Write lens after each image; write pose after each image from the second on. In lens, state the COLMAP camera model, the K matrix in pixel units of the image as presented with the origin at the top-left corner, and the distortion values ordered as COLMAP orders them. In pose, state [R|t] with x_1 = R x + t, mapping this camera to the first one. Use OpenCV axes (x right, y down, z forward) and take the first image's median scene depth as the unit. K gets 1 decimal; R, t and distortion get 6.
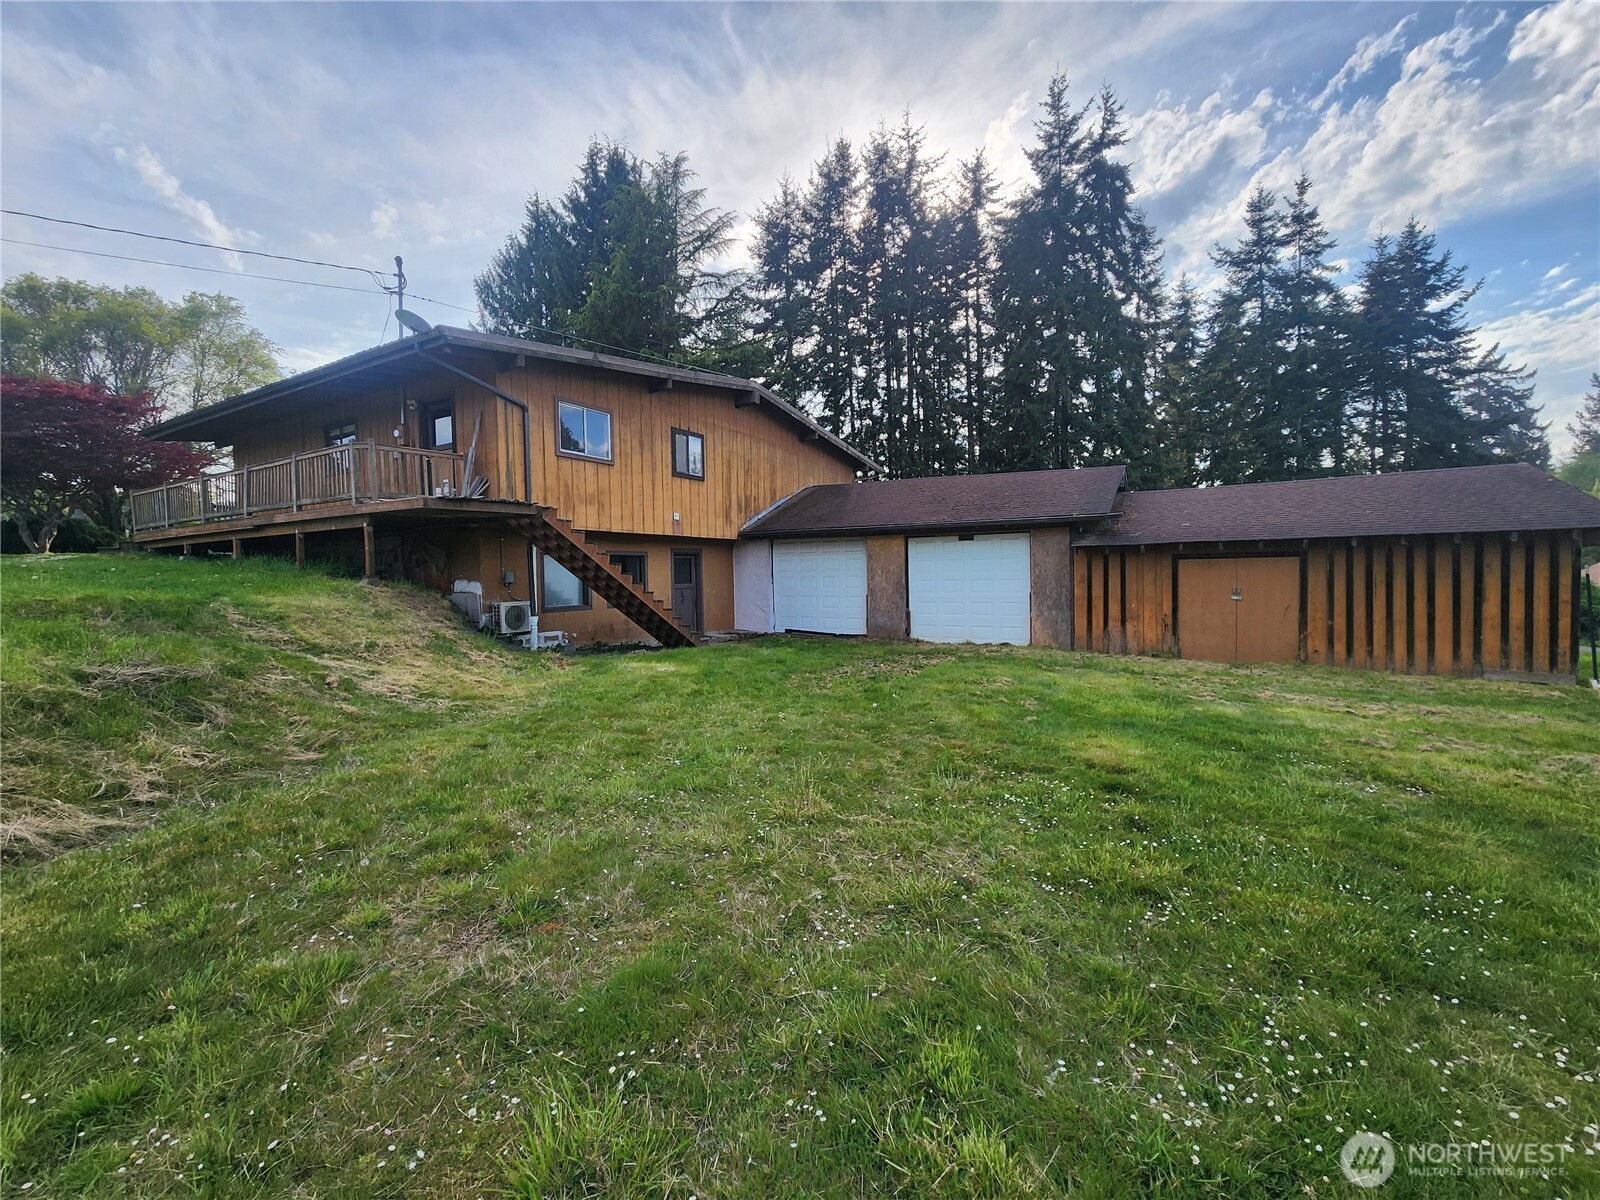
lens RADIAL K [[648.9, 0, 801.3], [0, 648.9, 590.5], [0, 0, 1]] dist [-0.000081, 0.000520]
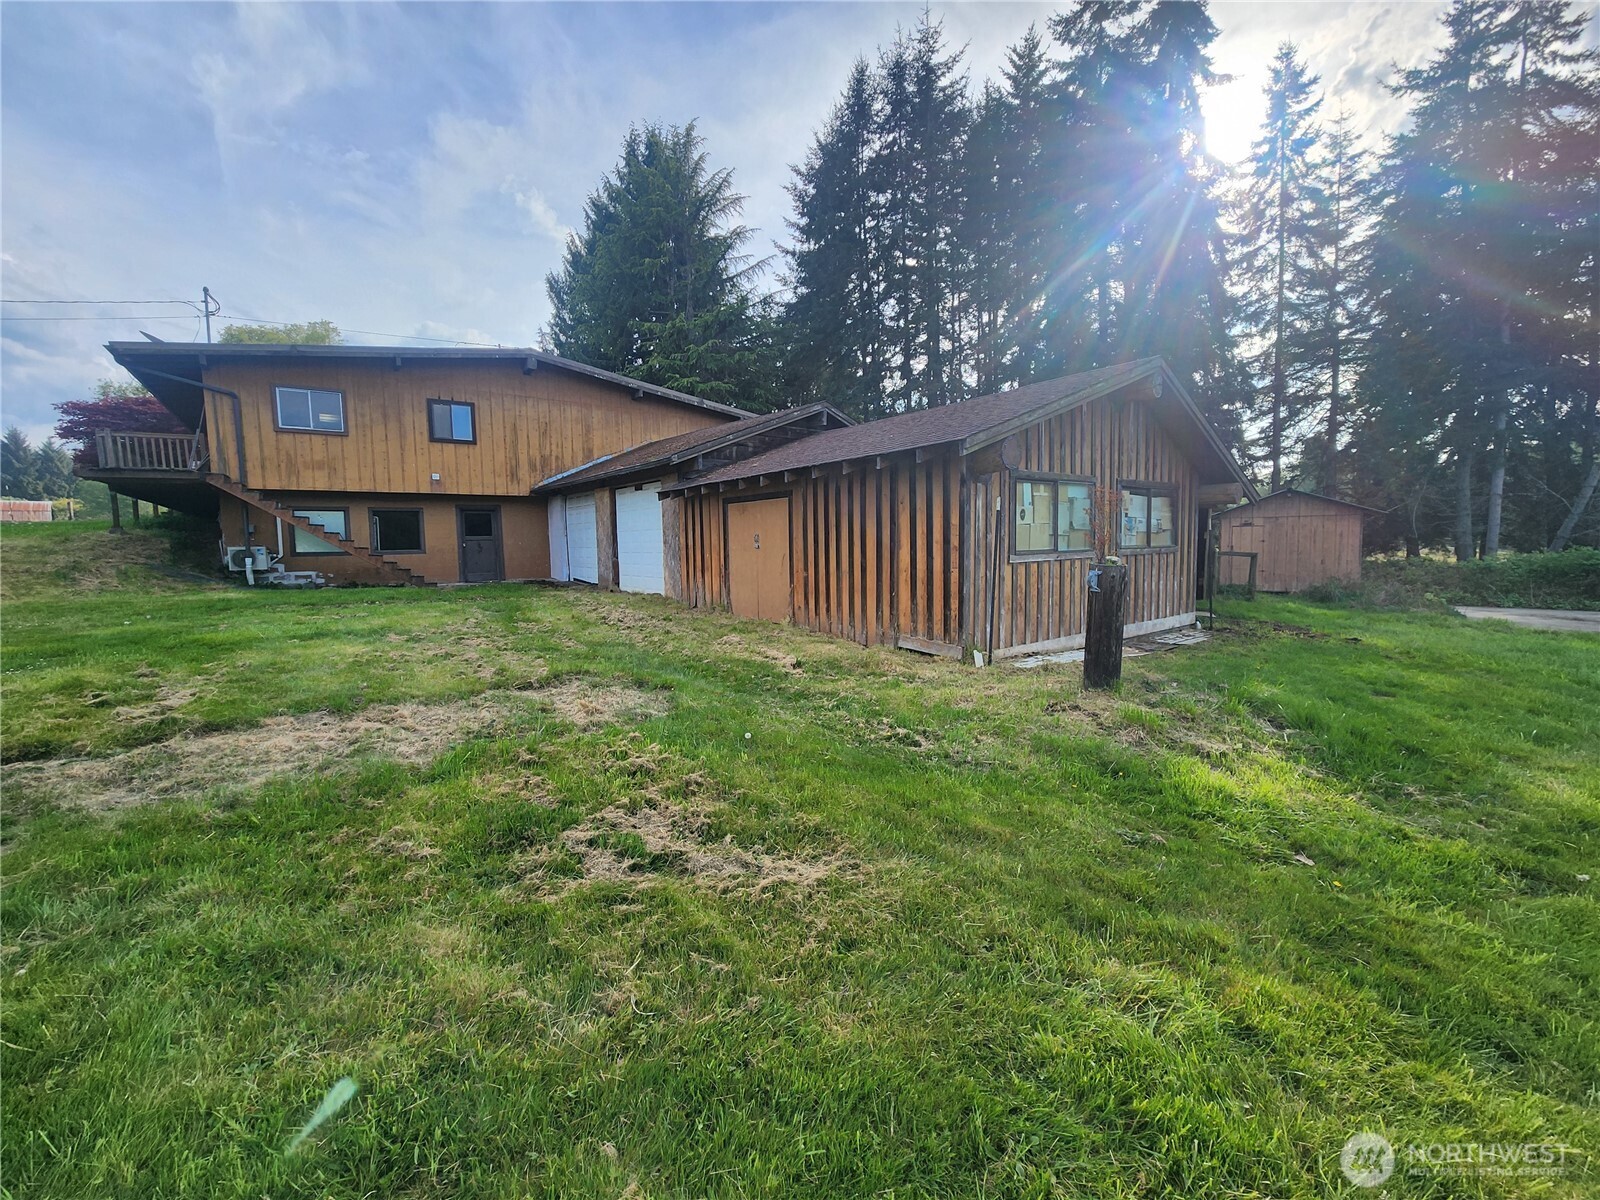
lens RADIAL K [[648.8, 0, 805.3], [0, 648.8, 594.2], [0, 0, 1]] dist [0.000428, -0.000118]
pose [[0.926185, 0.030473, -0.375835, 0.772256], [-0.007033, 0.997952, 0.063583, 0.015167], [0.377003, -0.056247, 0.924503, 0.148700]]
